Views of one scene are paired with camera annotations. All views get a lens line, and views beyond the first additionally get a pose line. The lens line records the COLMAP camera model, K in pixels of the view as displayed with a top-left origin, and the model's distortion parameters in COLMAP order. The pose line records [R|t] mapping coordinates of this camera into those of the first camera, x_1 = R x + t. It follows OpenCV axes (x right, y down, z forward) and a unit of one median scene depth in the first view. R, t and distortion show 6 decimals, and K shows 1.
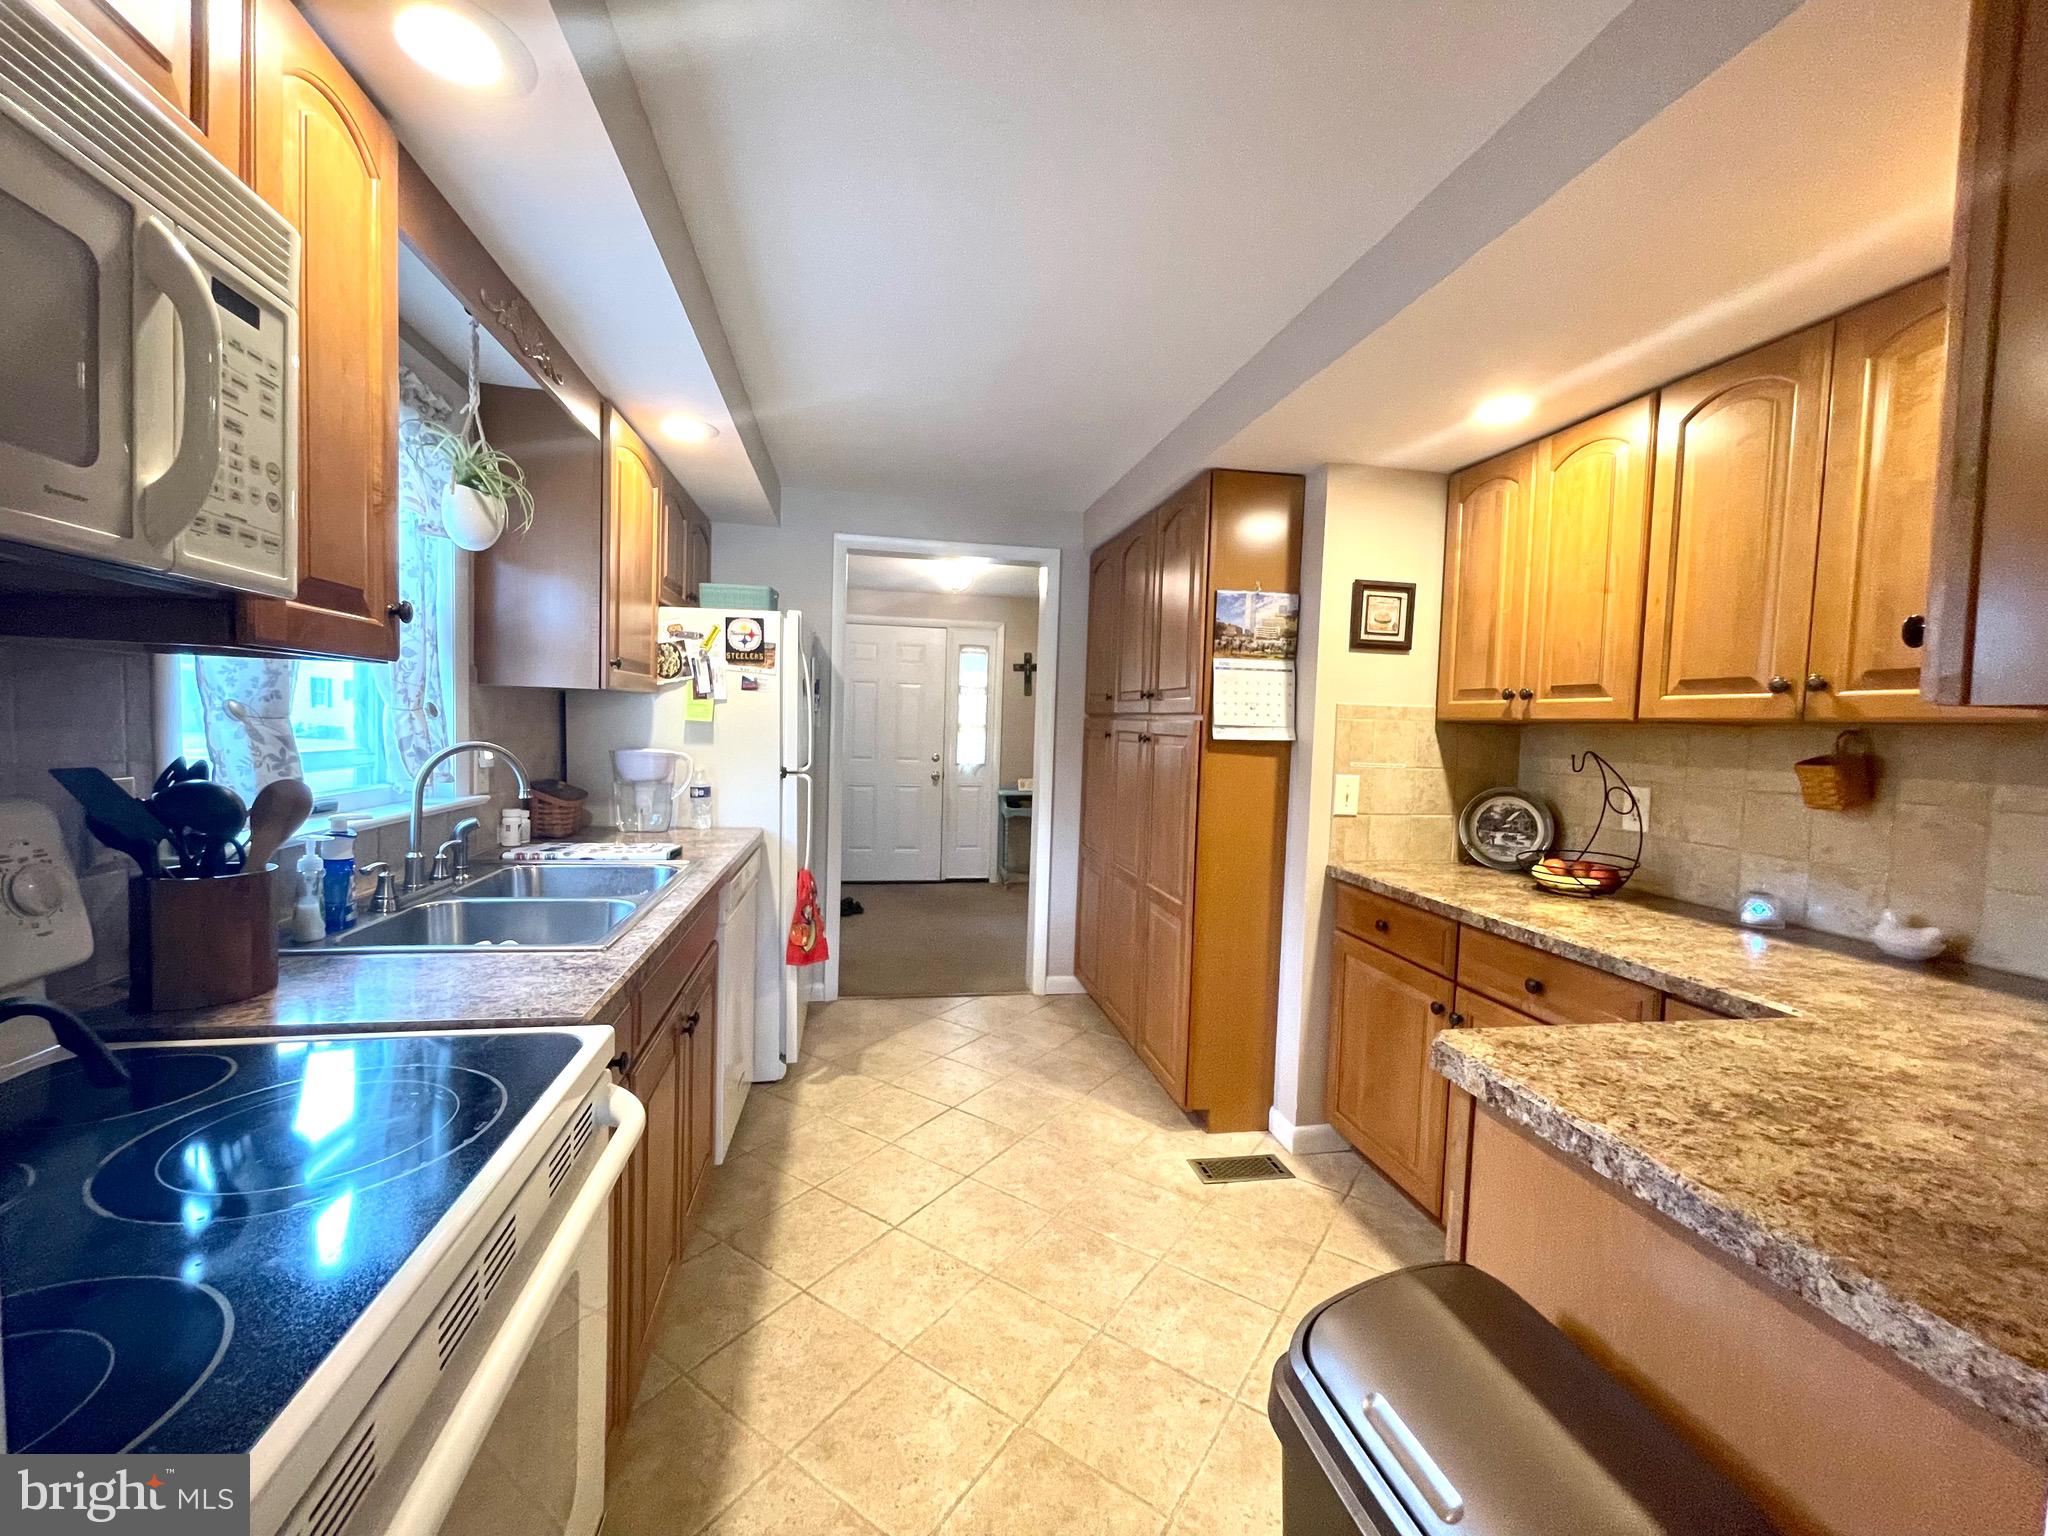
lens RADIAL K [[826.3, 0, 1024.0], [0, 826.3, 768.0], [0, 0, 1]] dist [-0.001029, -0.000298]
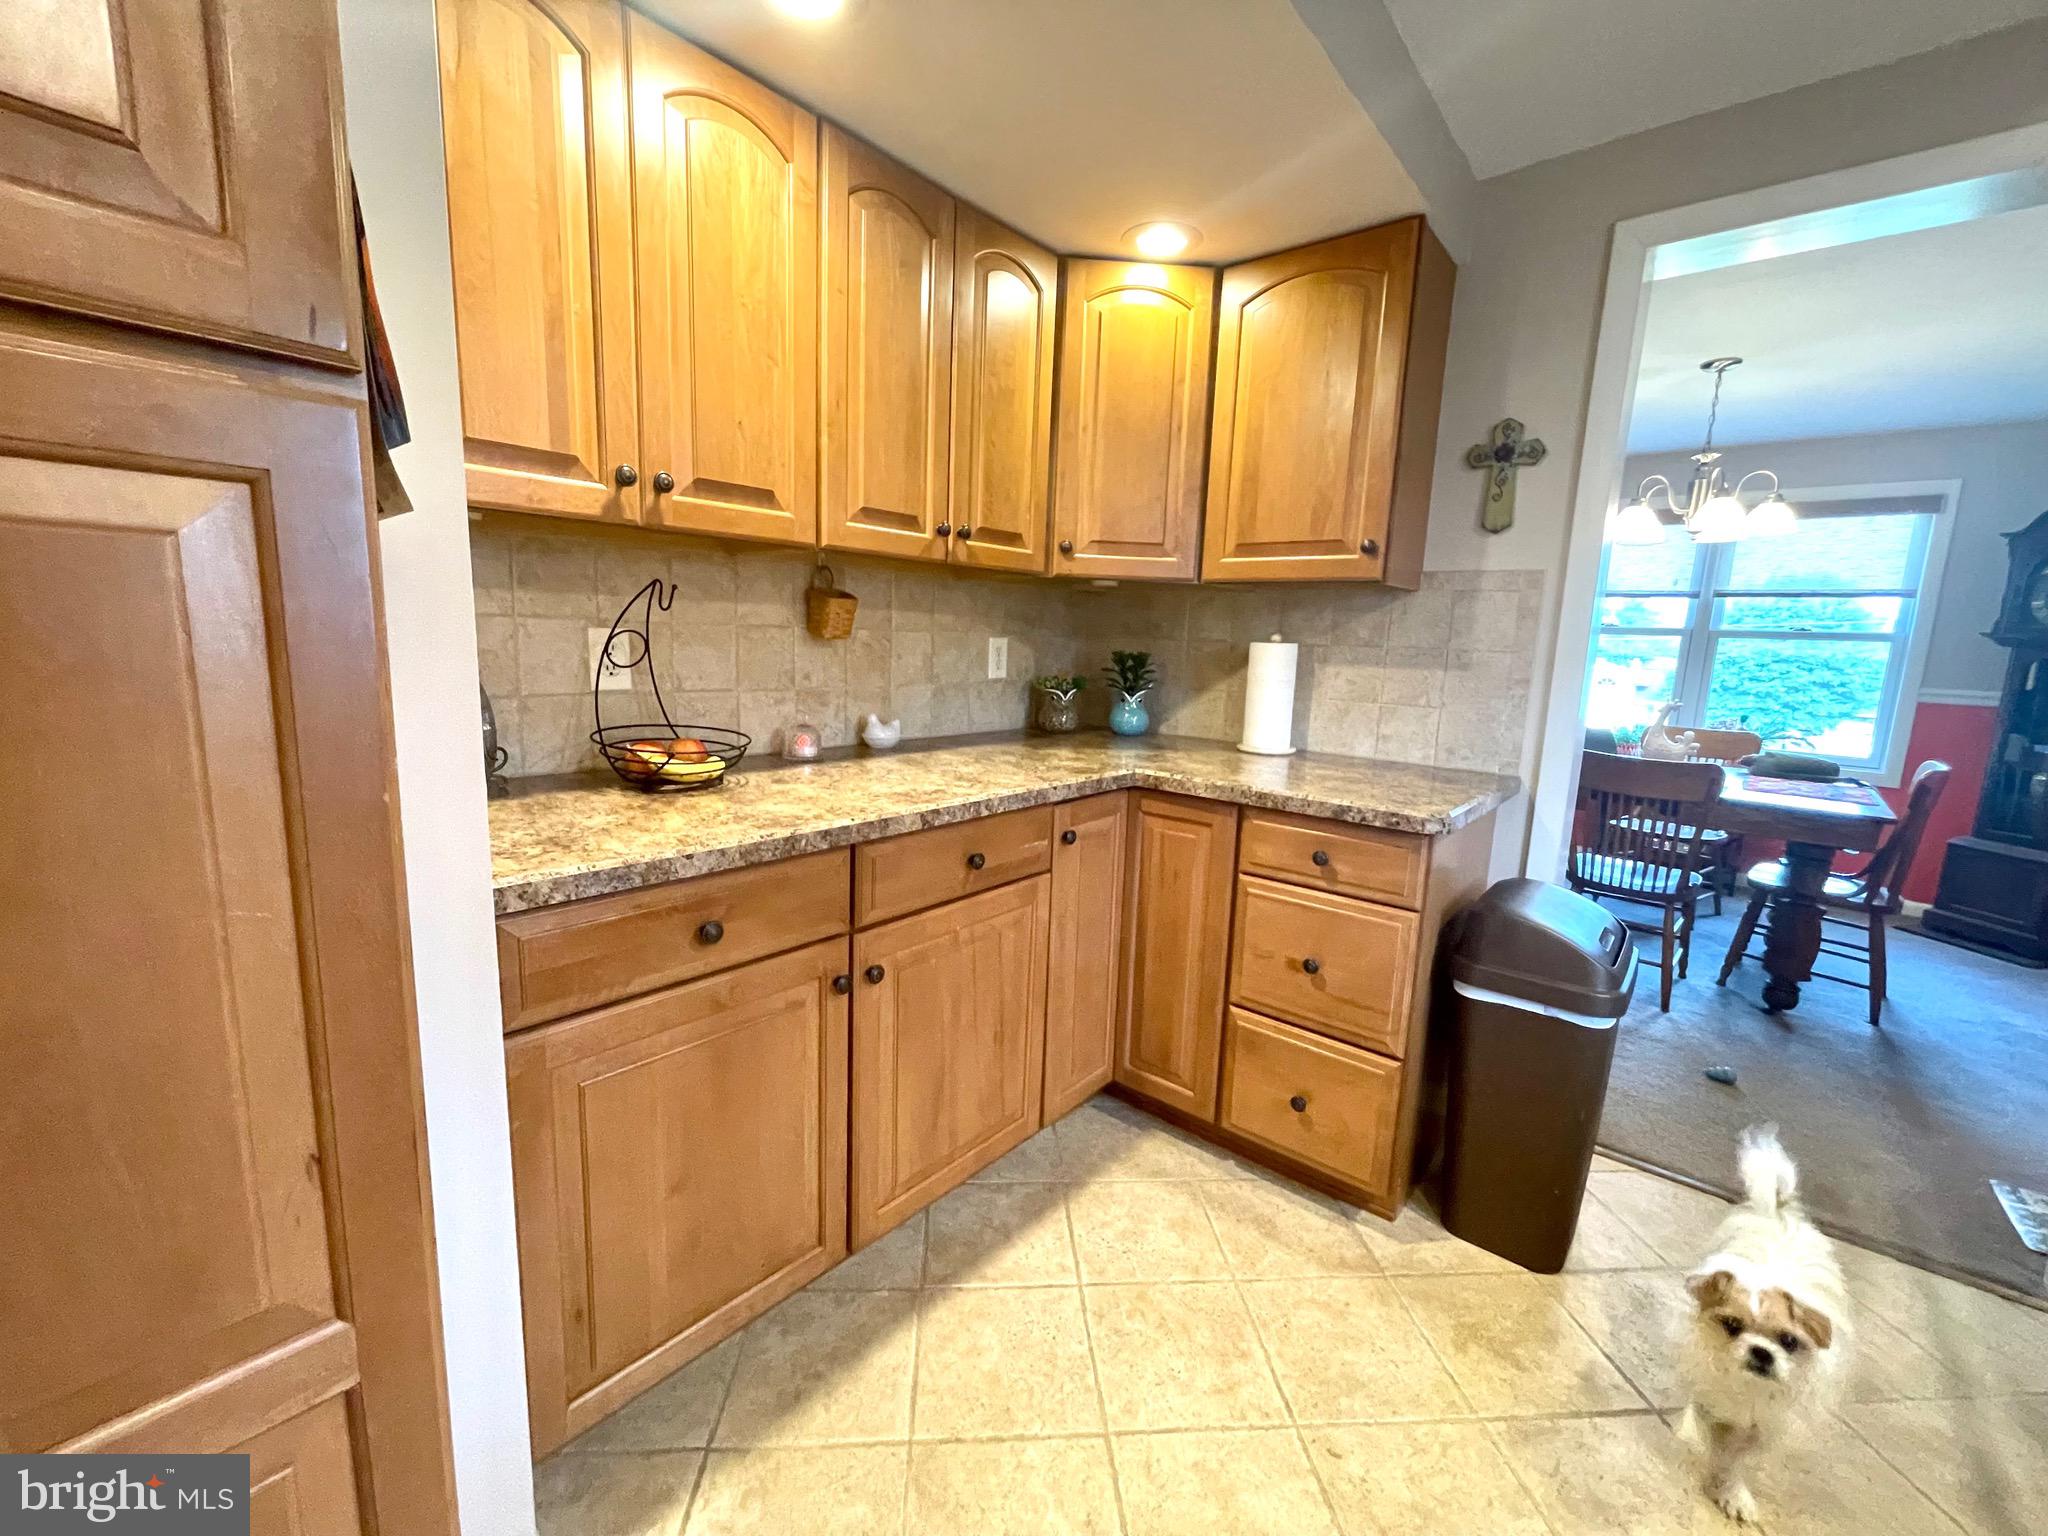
lens RADIAL K [[860.2, 0, 1029.0], [0, 860.2, 763.2], [0, 0, 1]] dist [0.000299, -0.000034]
pose [[-0.636409, -0.167554, 0.752933, -0.086347], [-0.012792, 0.978281, 0.206889, -0.027049], [-0.771245, 0.122035, -0.624730, 1.454584]]
